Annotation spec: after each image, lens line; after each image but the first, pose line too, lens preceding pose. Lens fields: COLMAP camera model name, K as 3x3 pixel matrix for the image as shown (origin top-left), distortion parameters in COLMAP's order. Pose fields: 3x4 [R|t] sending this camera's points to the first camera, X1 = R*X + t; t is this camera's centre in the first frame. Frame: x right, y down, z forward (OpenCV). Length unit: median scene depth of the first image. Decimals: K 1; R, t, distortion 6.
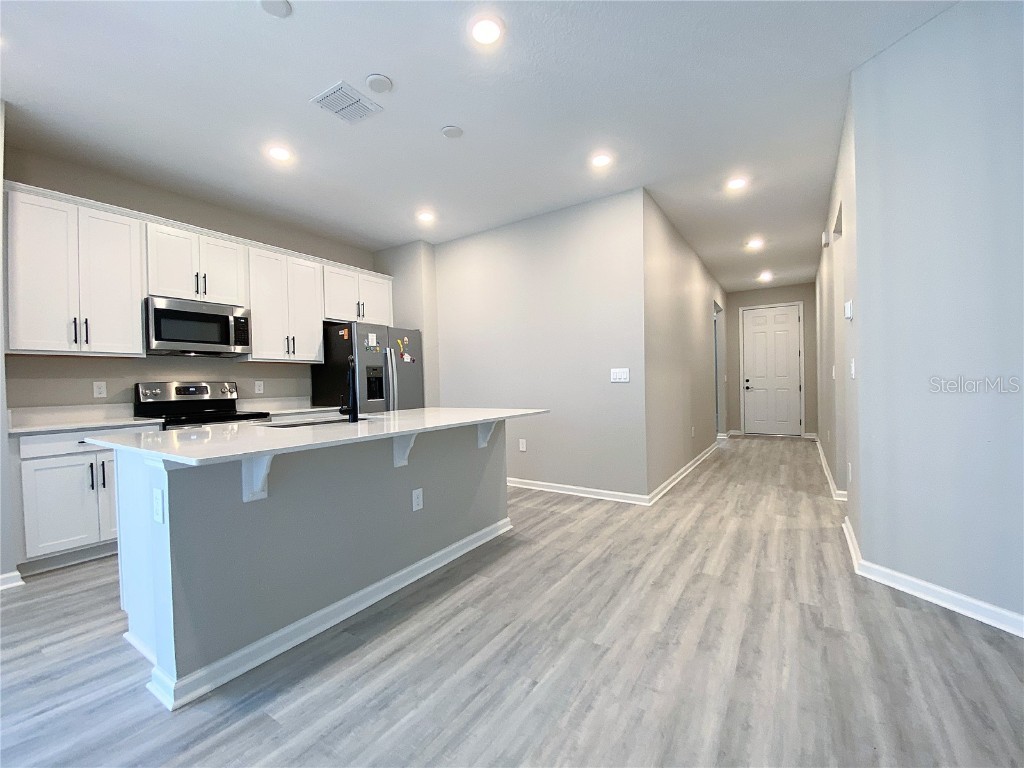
lens RADIAL K [[424.4, 0, 500.7], [0, 424.4, 391.2], [0, 0, 1]] dist [-0.001247, -0.000360]
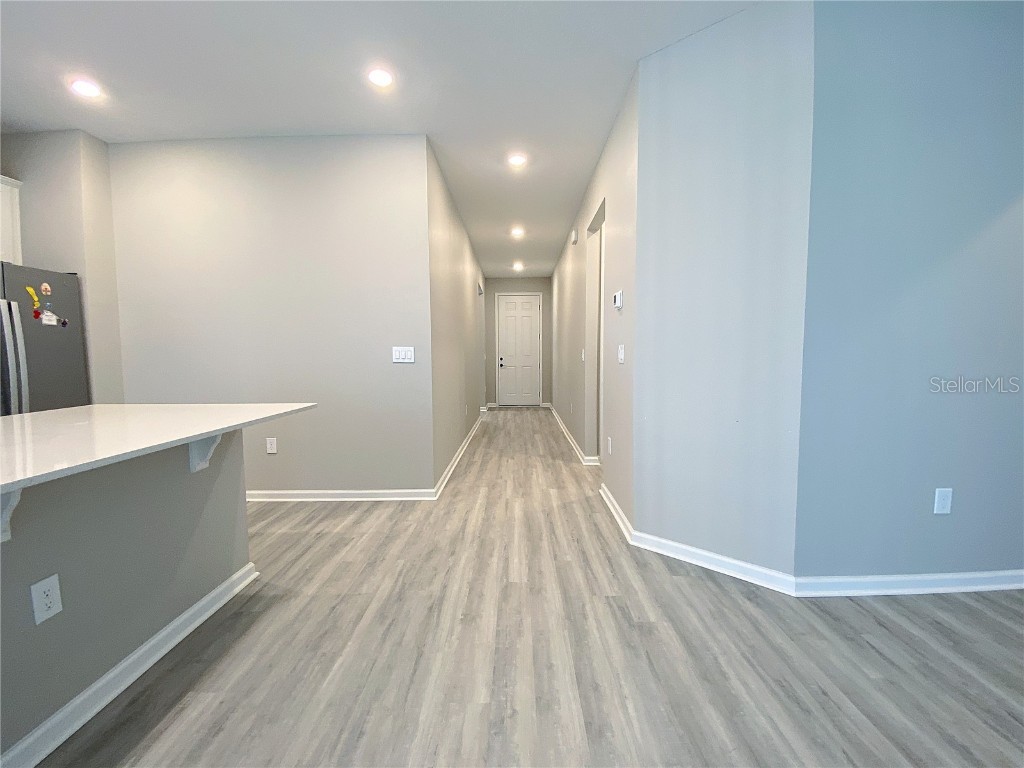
lens RADIAL K [[413.3, 0, 512.0], [0, 413.3, 384.0], [0, 0, 1]] dist [0.021561, -0.021801]
pose [[0.835244, -0.022221, 0.549431, 0.008351], [-0.002494, 0.999020, 0.044197, -0.018563], [-0.549874, -0.038286, 0.834370, 0.212414]]
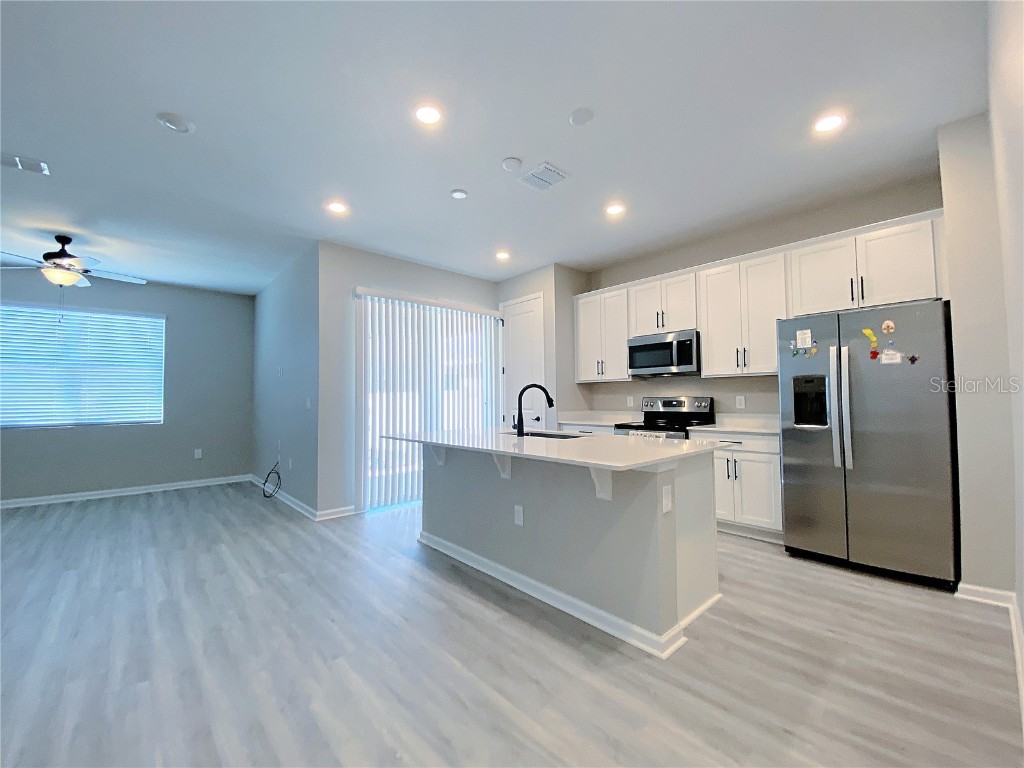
lens RADIAL K [[422.5, 0, 510.1], [0, 422.5, 381.9], [0, 0, 1]] dist [0.023743, -0.022749]
pose [[-0.240489, -0.013971, -0.970551, 0.631720], [-0.001171, 0.999900, -0.014103, -0.051811], [0.970651, -0.002255, -0.240482, 0.900394]]
